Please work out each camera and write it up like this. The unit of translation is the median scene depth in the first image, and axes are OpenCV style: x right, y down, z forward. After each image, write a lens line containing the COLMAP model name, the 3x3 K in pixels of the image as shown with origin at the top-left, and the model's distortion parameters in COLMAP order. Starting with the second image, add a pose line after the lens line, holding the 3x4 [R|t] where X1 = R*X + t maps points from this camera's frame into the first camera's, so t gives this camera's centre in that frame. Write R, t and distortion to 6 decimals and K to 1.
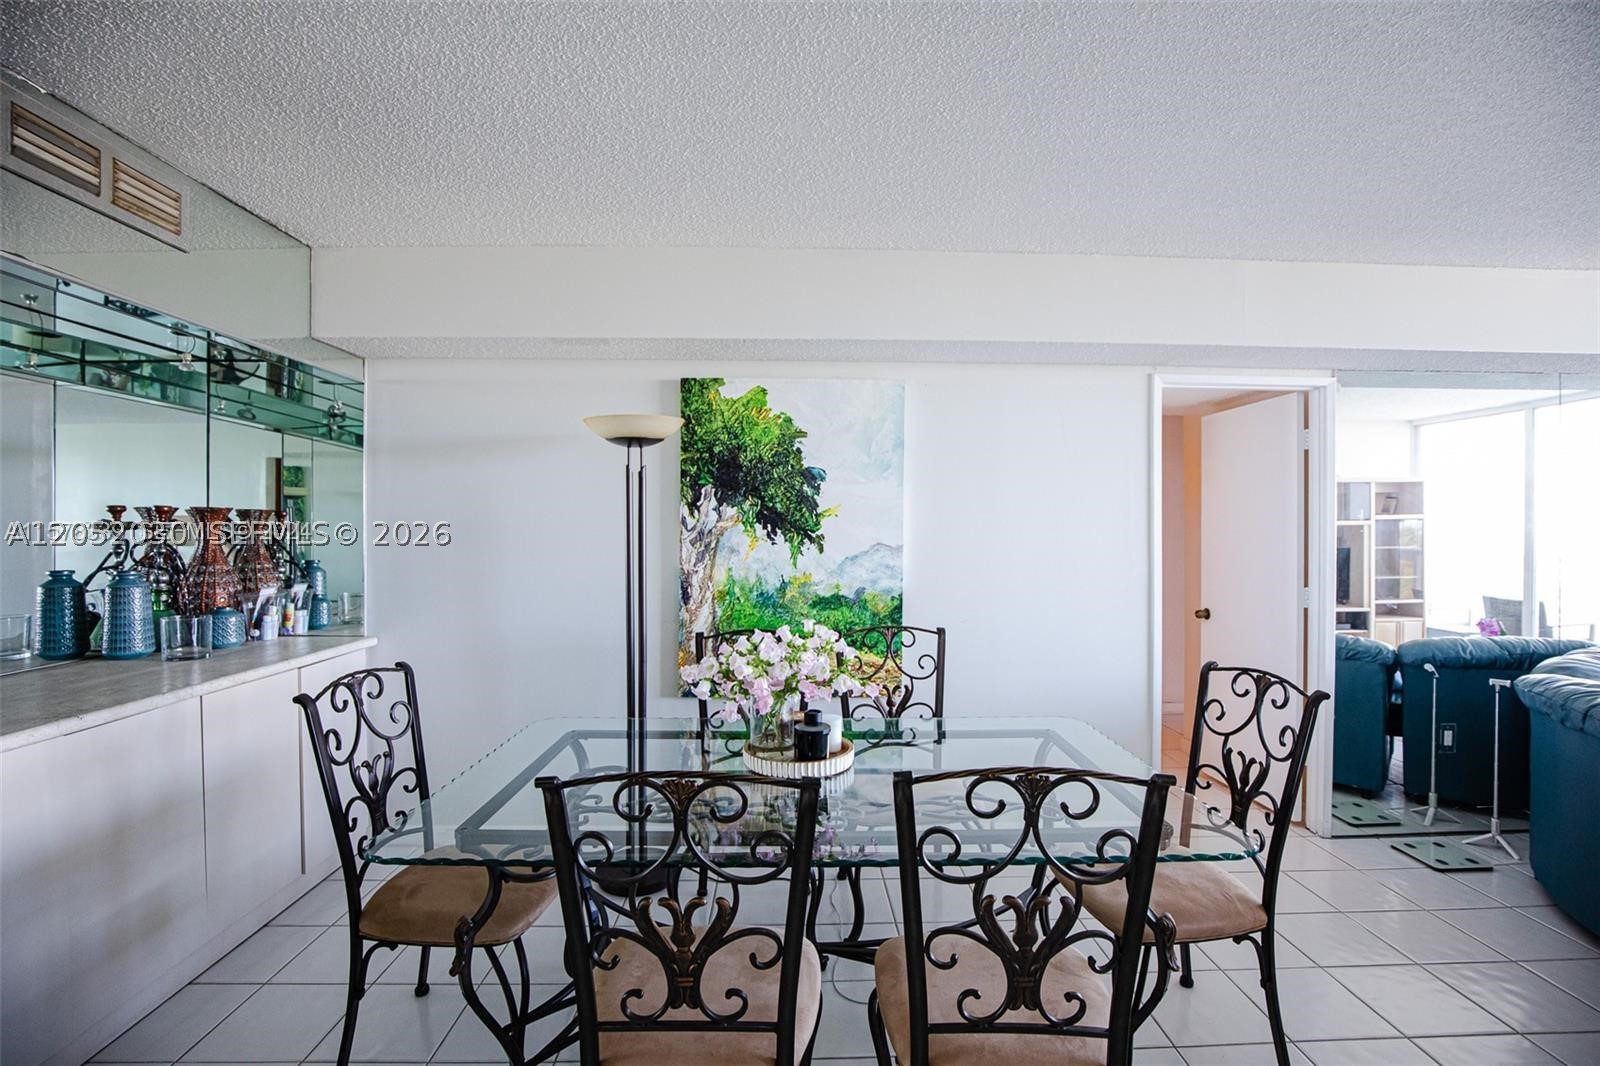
lens RADIAL K [[727.8, 0, 811.6], [0, 727.8, 533.6], [0, 0, 1]] dist [-0.031232, 0.000462]
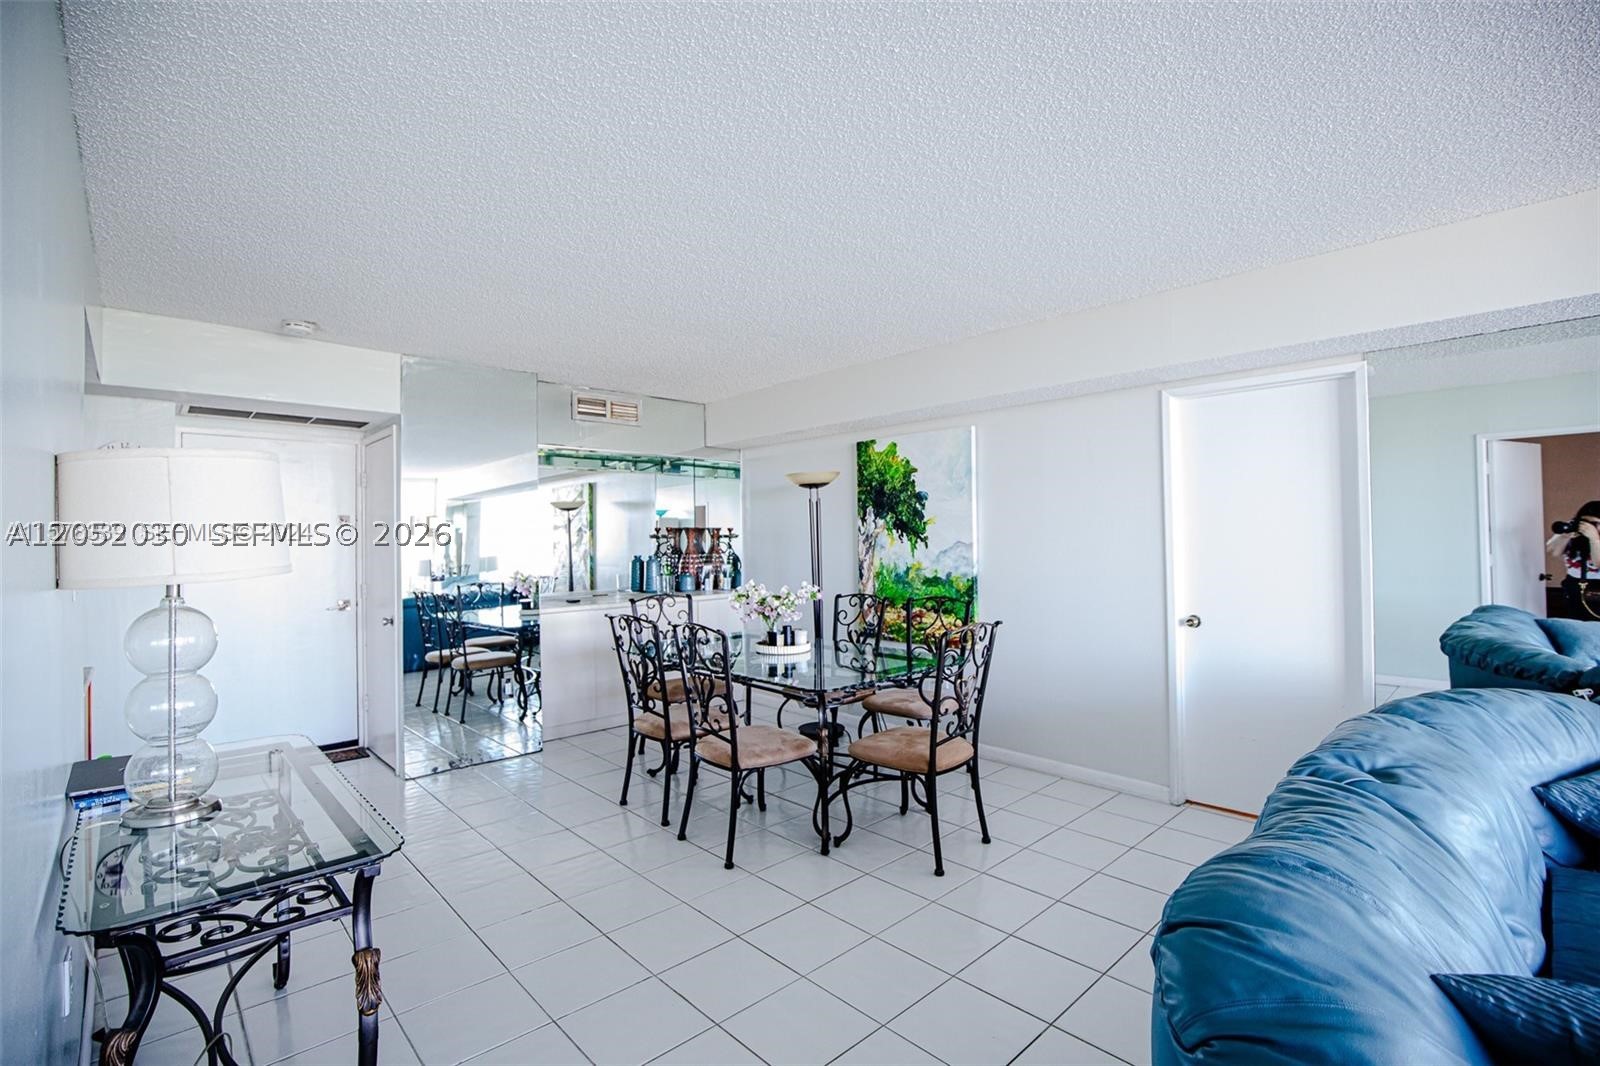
lens RADIAL K [[727.8, 0, 811.6], [0, 727.8, 533.6], [0, 0, 1]] dist [-0.031232, 0.000462]
pose [[0.661365, -0.016059, -0.749892, 0.982698], [0.011234, 0.999871, -0.011505, 0.011043], [0.749980, -0.000815, 0.661460, -0.169339]]
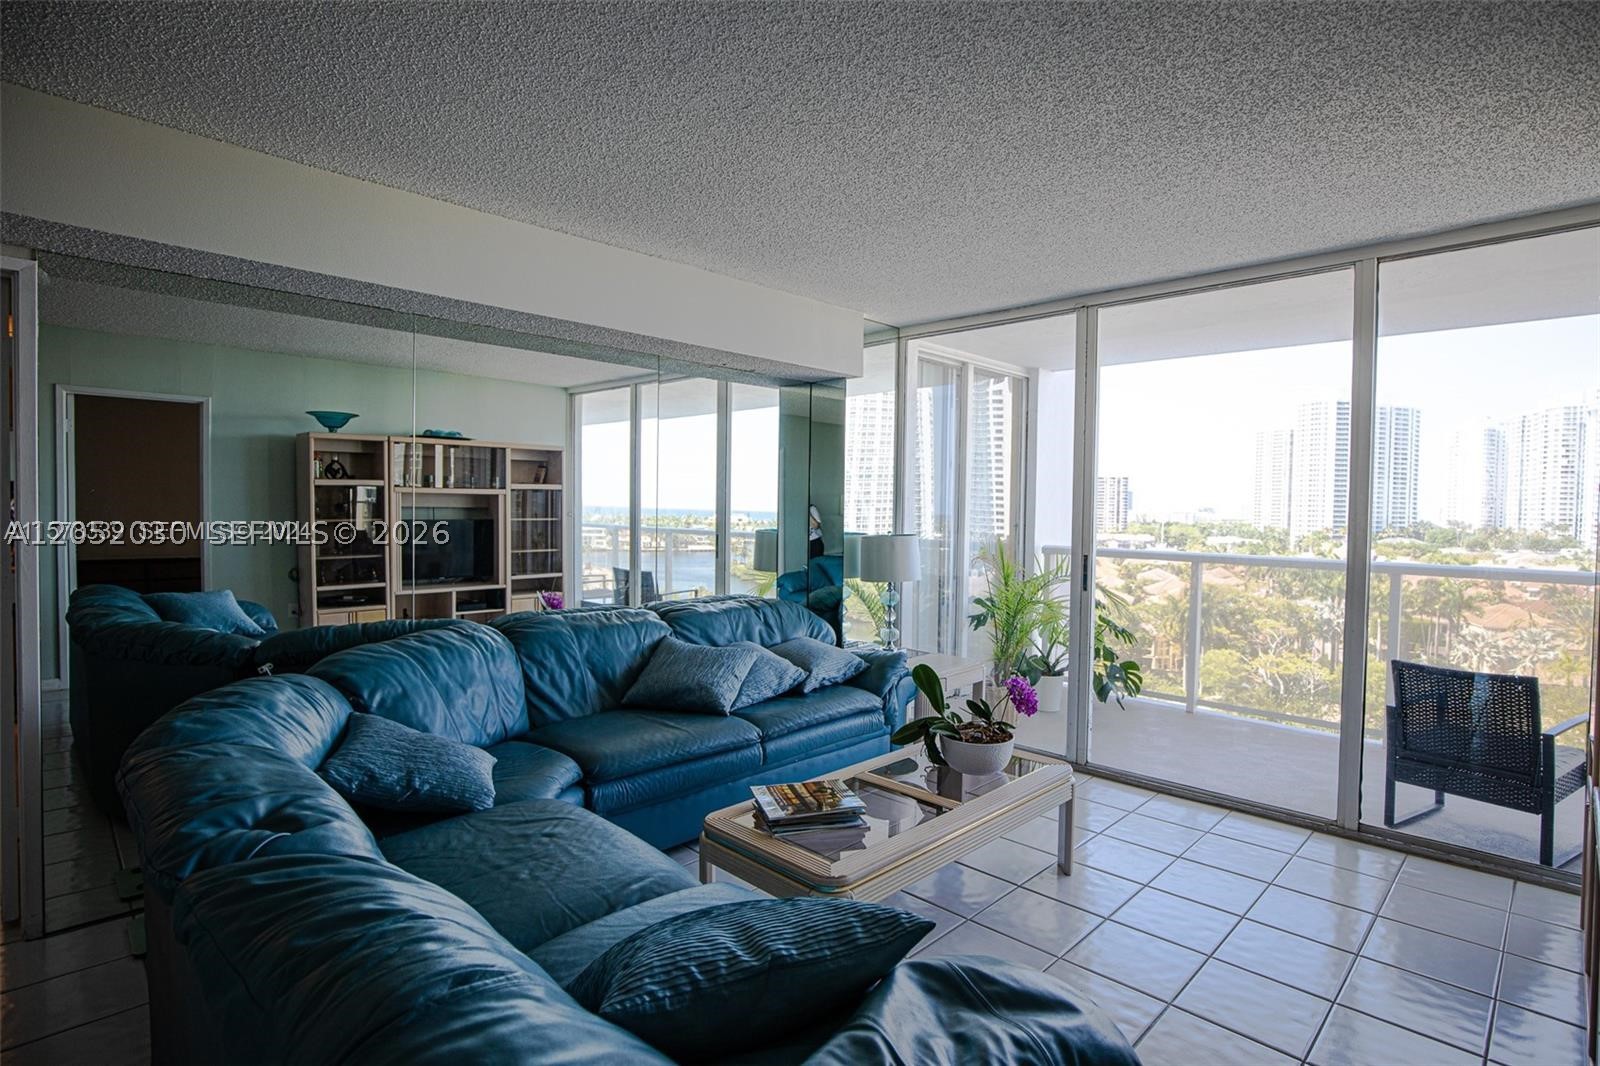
lens RADIAL K [[775.3, 0, 840.8], [0, 775.3, 536.2], [0, 0, 1]] dist [-0.003167, -0.000643]
pose [[0.721855, -0.014658, 0.691889, 0.798897], [-0.012527, 0.999335, 0.034241, 0.003572], [-0.691931, -0.033384, 0.721192, -0.049434]]
